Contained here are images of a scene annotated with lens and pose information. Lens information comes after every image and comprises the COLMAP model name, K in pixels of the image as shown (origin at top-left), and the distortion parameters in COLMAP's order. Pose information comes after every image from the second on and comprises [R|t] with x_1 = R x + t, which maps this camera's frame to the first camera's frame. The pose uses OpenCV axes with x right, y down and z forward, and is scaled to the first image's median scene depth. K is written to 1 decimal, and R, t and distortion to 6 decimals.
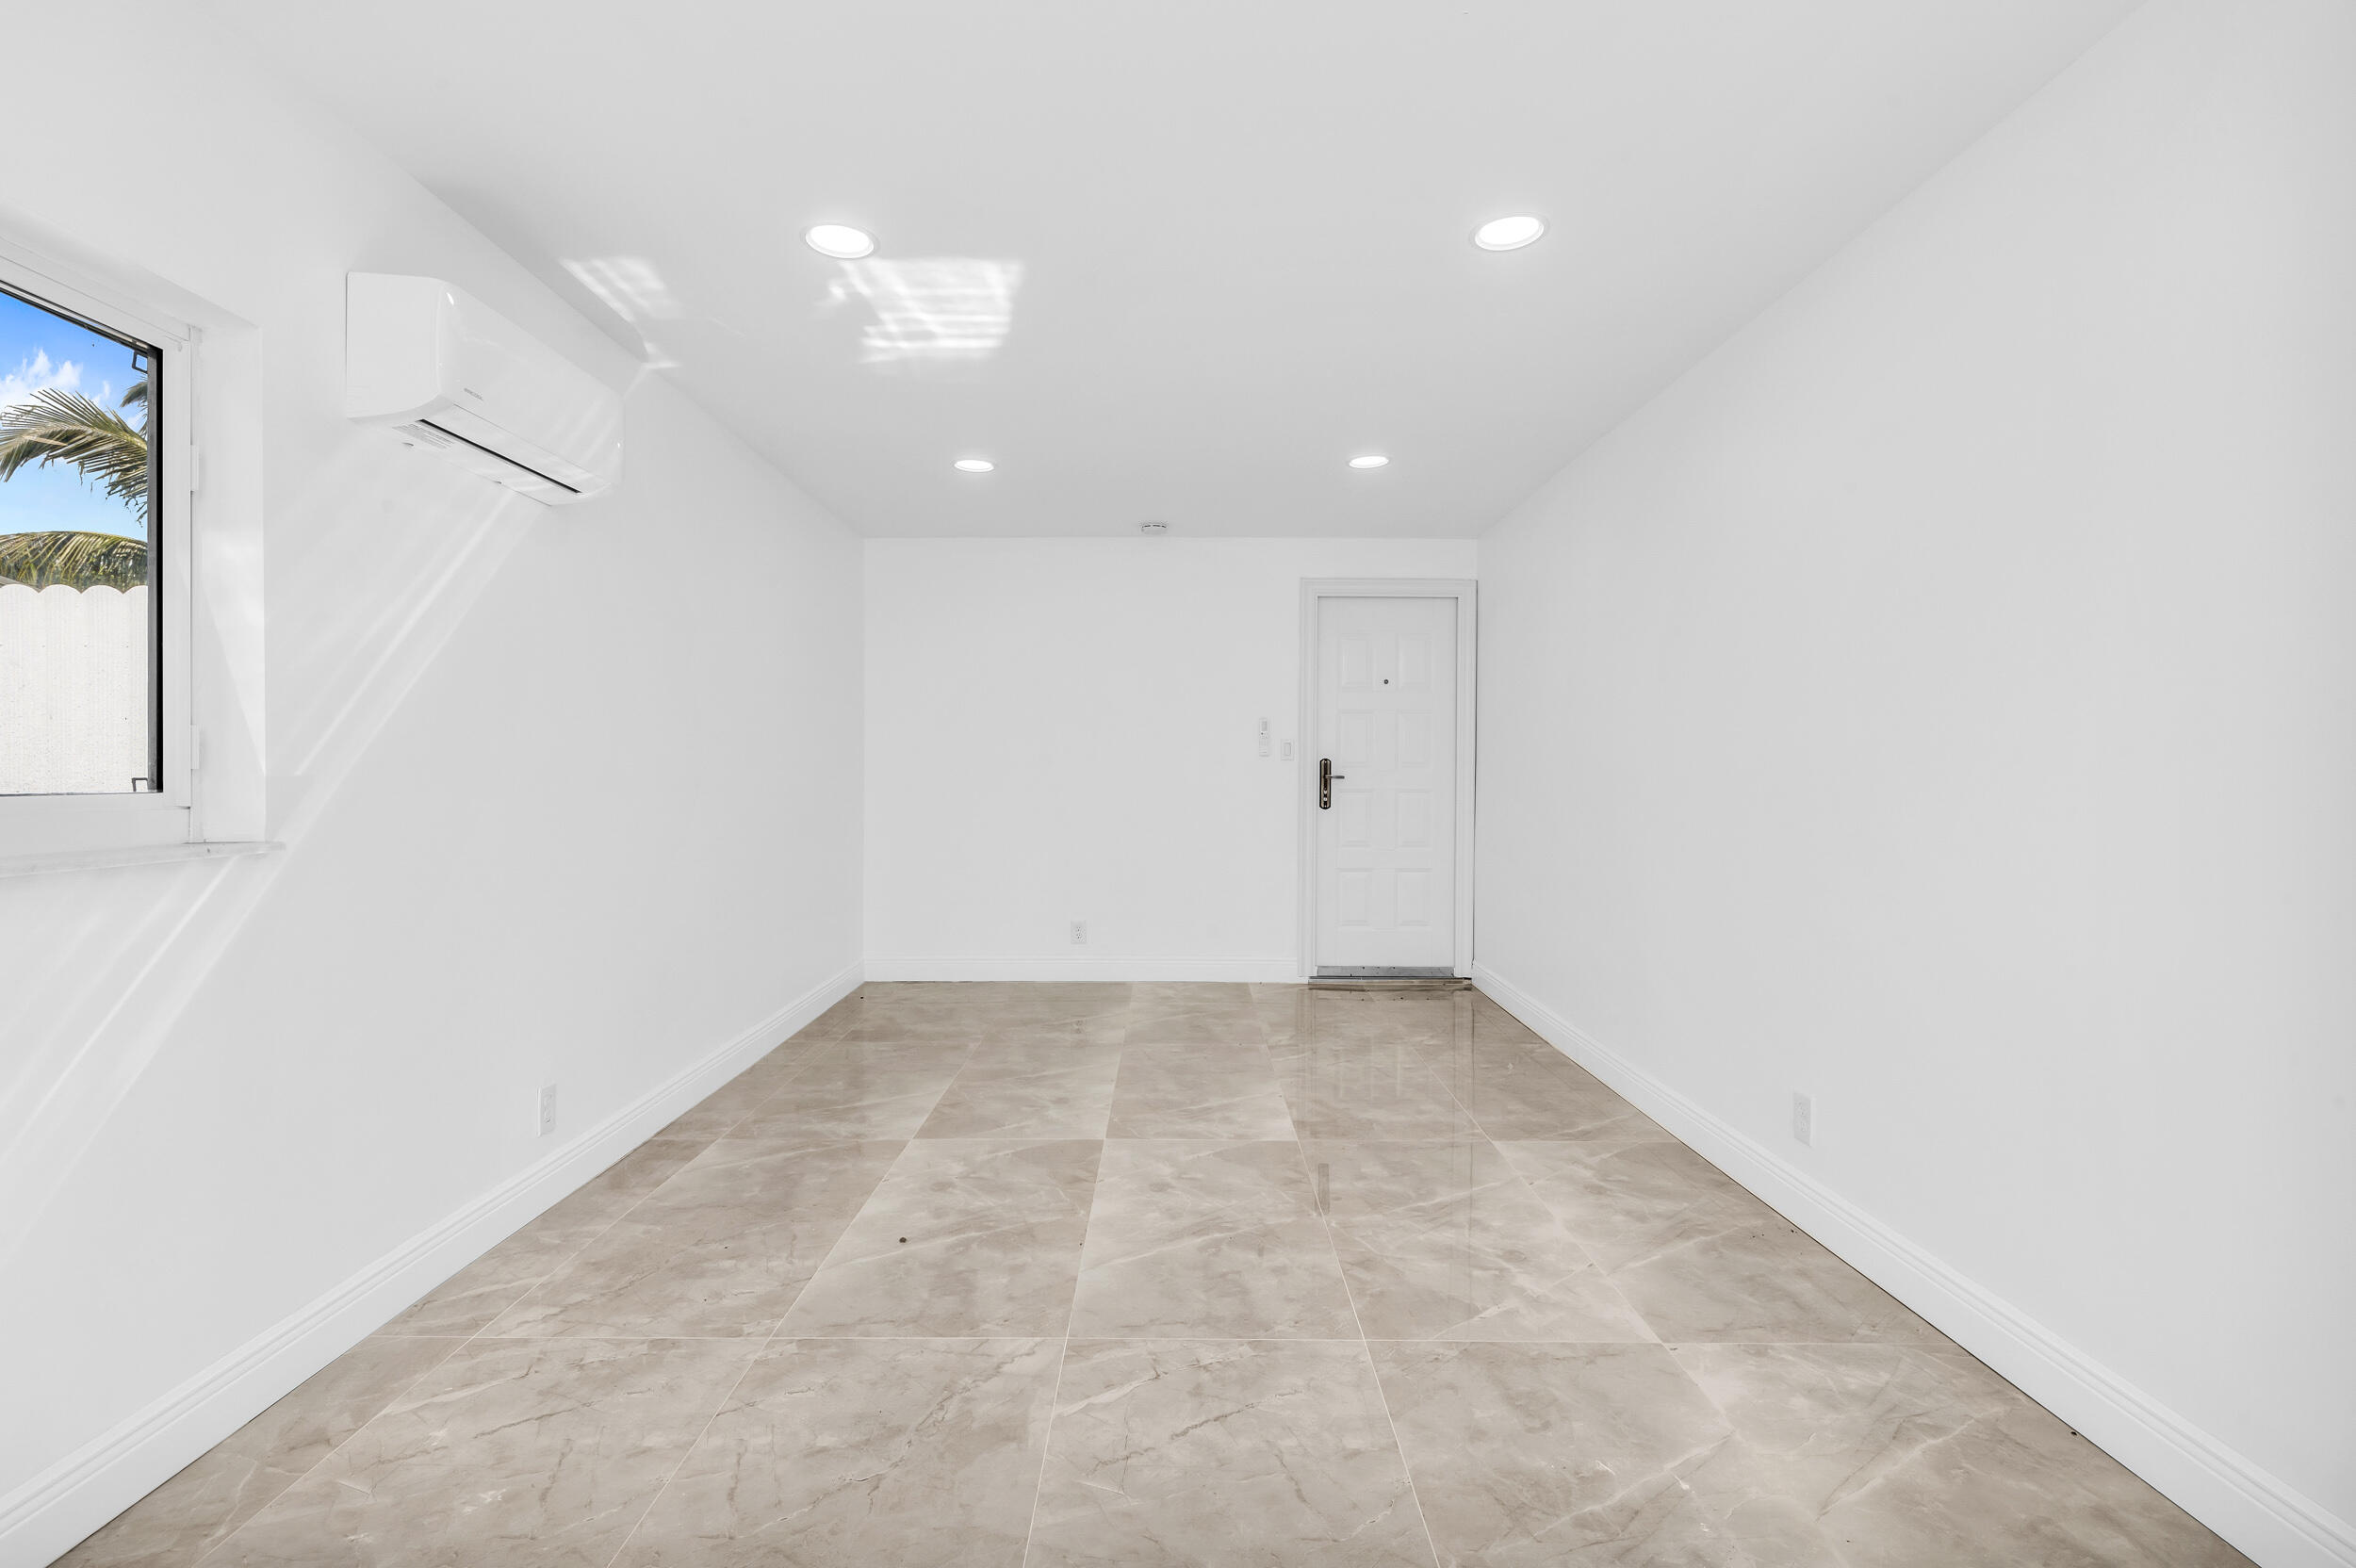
lens RADIAL K [[1026.5, 0, 1166.9], [0, 1026.5, 789.4], [0, 0, 1]] dist [0.000998, 0.000639]
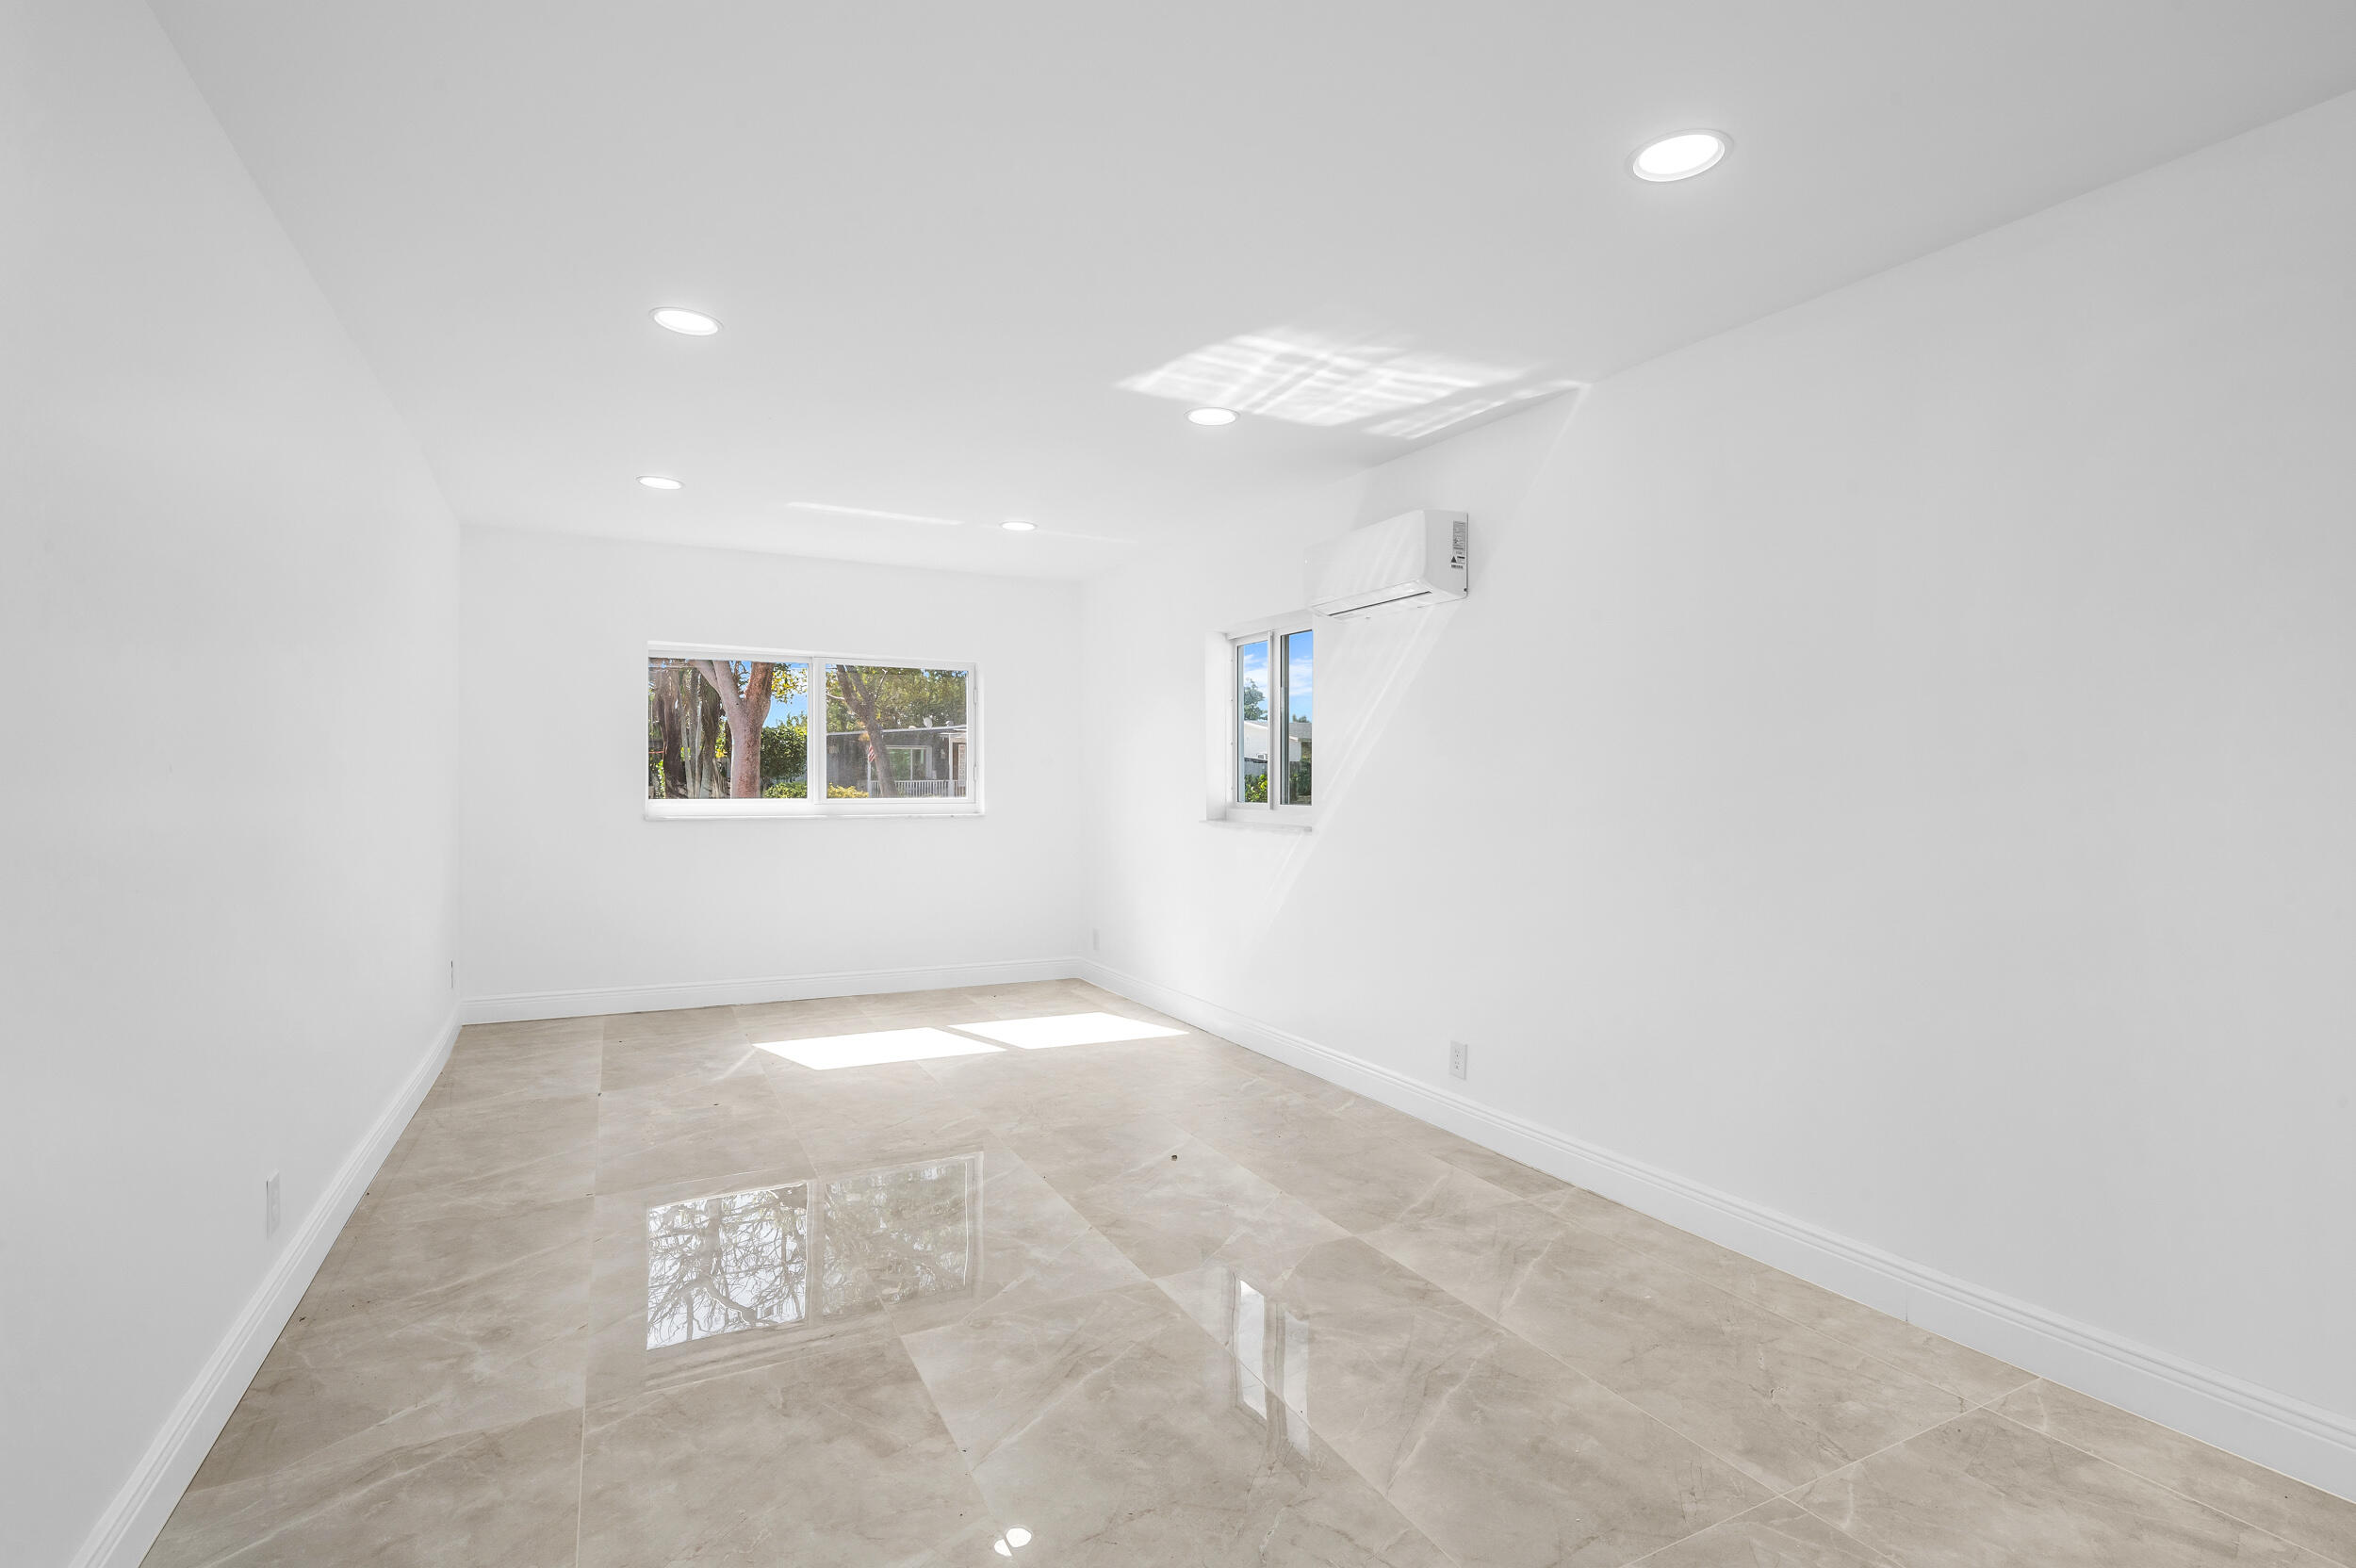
lens RADIAL K [[1026.5, 0, 1174.4], [0, 1026.5, 777.1], [0, 0, 1]] dist [0.000998, 0.000639]
pose [[-0.872766, -0.010805, -0.488019, 0.334172], [-0.017013, 0.999821, 0.008289, -0.050711], [0.487842, 0.015538, -0.872794, 1.829317]]
